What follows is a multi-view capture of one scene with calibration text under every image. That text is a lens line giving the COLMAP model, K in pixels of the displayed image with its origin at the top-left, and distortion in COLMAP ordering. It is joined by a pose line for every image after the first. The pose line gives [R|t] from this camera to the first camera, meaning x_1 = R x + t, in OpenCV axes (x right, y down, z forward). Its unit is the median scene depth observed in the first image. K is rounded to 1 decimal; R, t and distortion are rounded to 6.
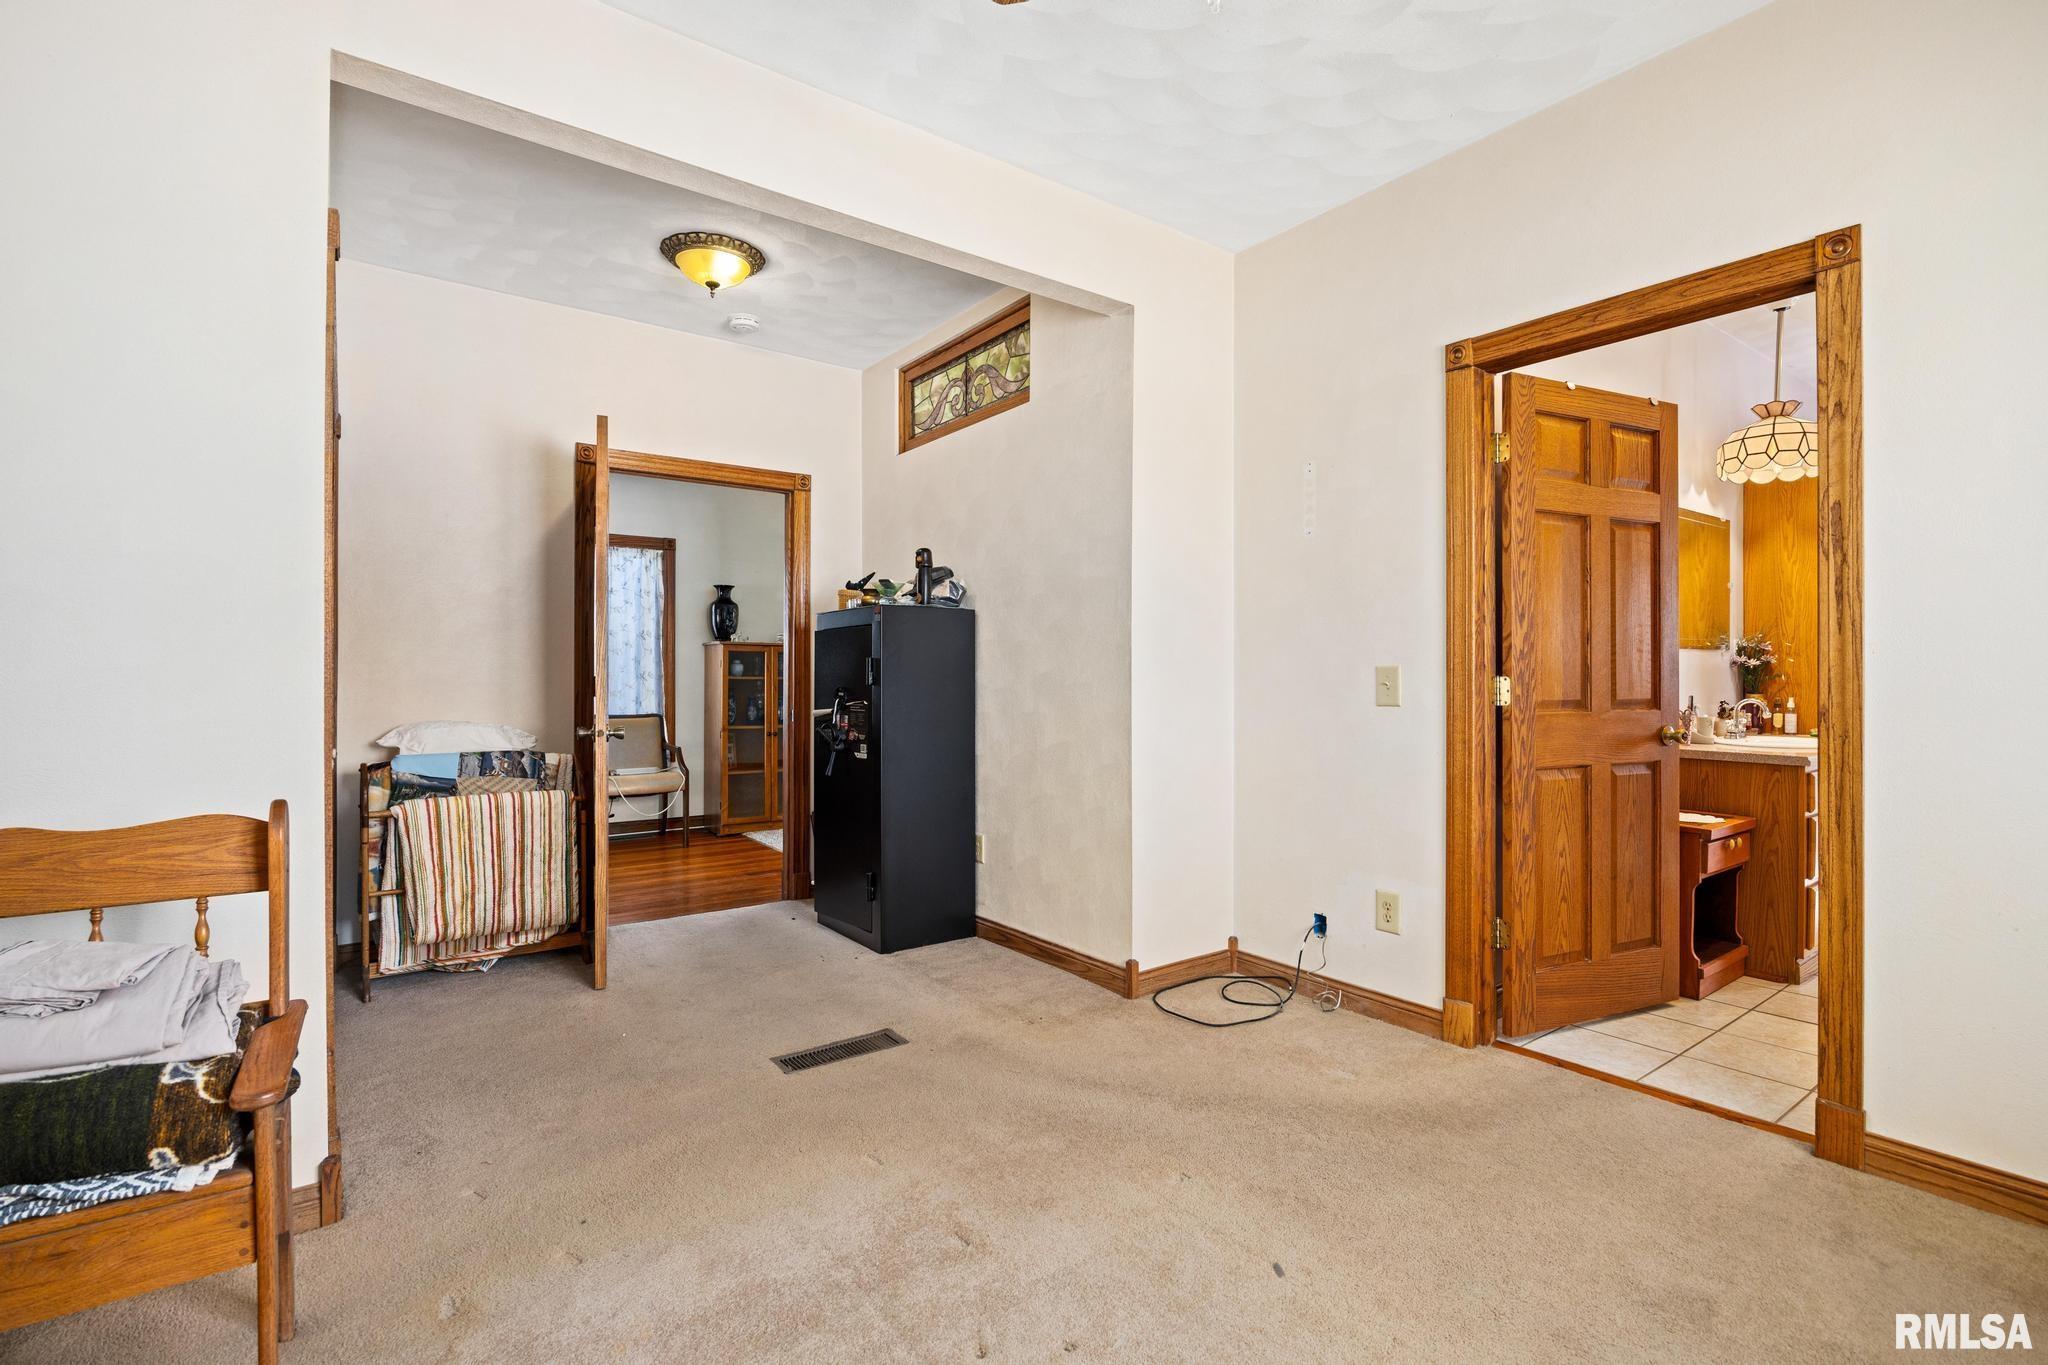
lens RADIAL K [[921.7, 0, 1024.0], [0, 921.7, 682.5], [0, 0, 1]] dist [-0.024982, -0.000136]
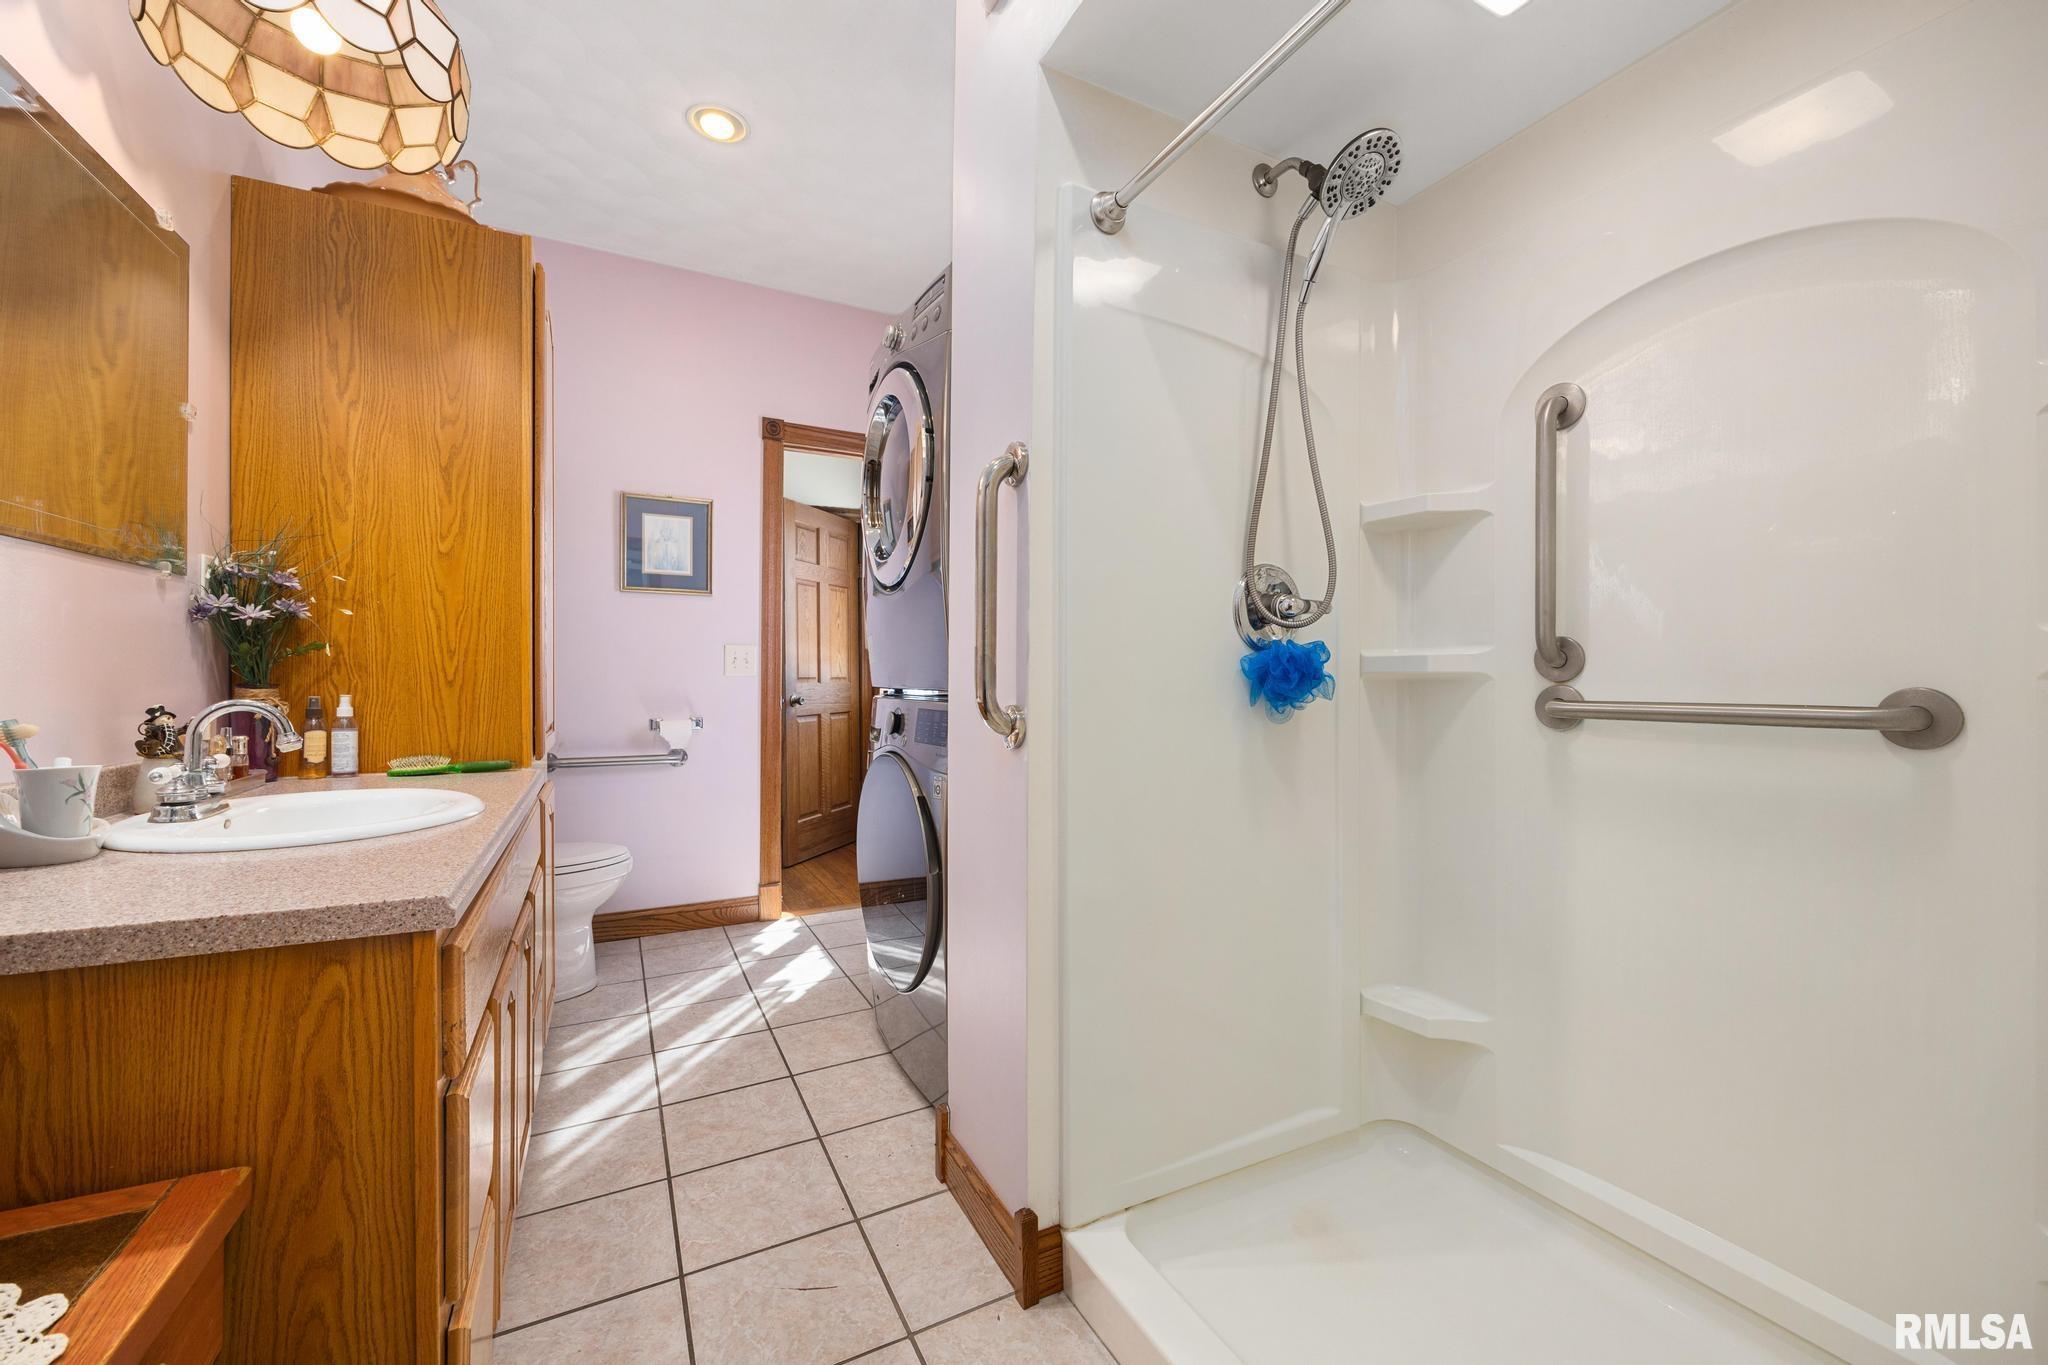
lens RADIAL K [[816.0, 0, 1024.0], [0, 816.0, 682.5], [0, 0, 1]] dist [-0.000653, -0.000115]
pose [[0.146936, 0.000252, 0.989146, 0.489135], [0.001227, 0.999999, -0.000437, 0.010860], [-0.989145, 0.001278, 0.146936, 0.598932]]
